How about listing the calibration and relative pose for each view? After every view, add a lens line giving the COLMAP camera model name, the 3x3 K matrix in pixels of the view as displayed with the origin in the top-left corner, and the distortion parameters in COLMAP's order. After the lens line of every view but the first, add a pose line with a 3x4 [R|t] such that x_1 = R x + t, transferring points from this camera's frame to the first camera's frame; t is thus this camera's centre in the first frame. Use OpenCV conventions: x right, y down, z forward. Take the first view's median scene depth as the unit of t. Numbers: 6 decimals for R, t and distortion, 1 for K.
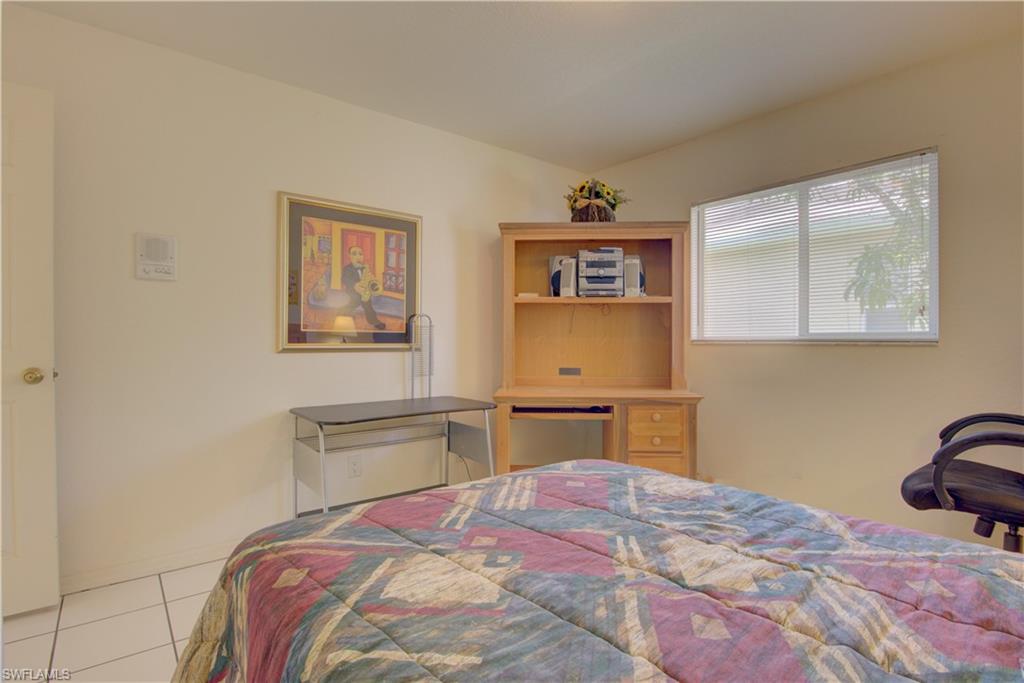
lens RADIAL K [[500.4, 0, 512.0], [0, 500.4, 341.5], [0, 0, 1]] dist [-0.020121, -0.000388]
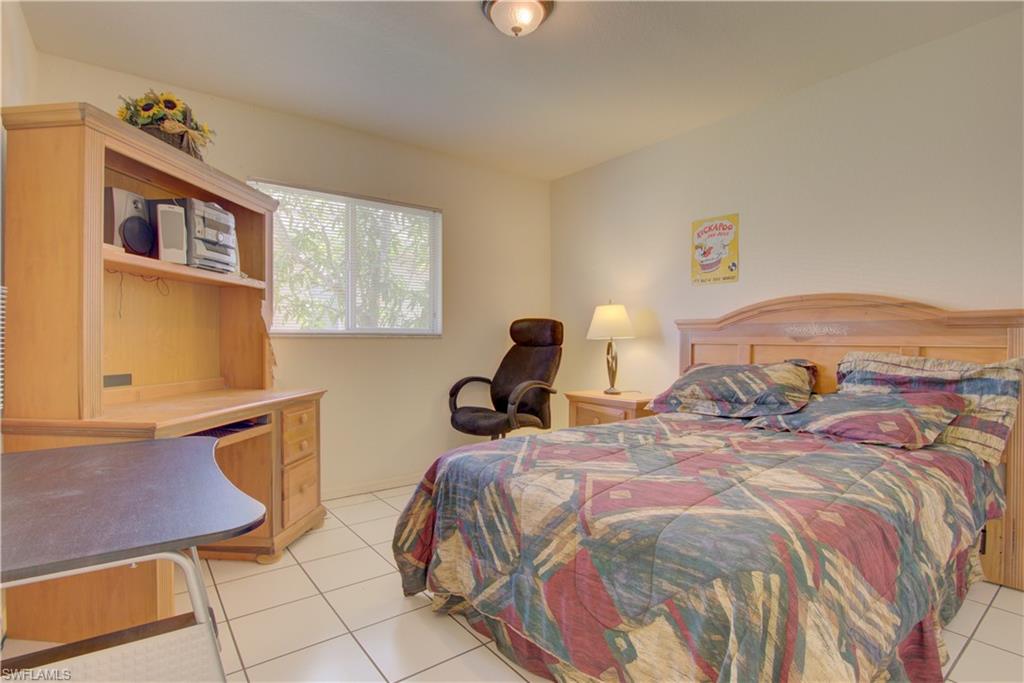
lens RADIAL K [[500.4, 0, 512.0], [0, 500.4, 341.5], [0, 0, 1]] dist [-0.020121, -0.000388]
pose [[0.031916, -0.002636, 0.999487, -0.532803], [-0.001521, 0.999995, 0.002686, 0.010684], [-0.999489, -0.001606, 0.031912, 0.547249]]
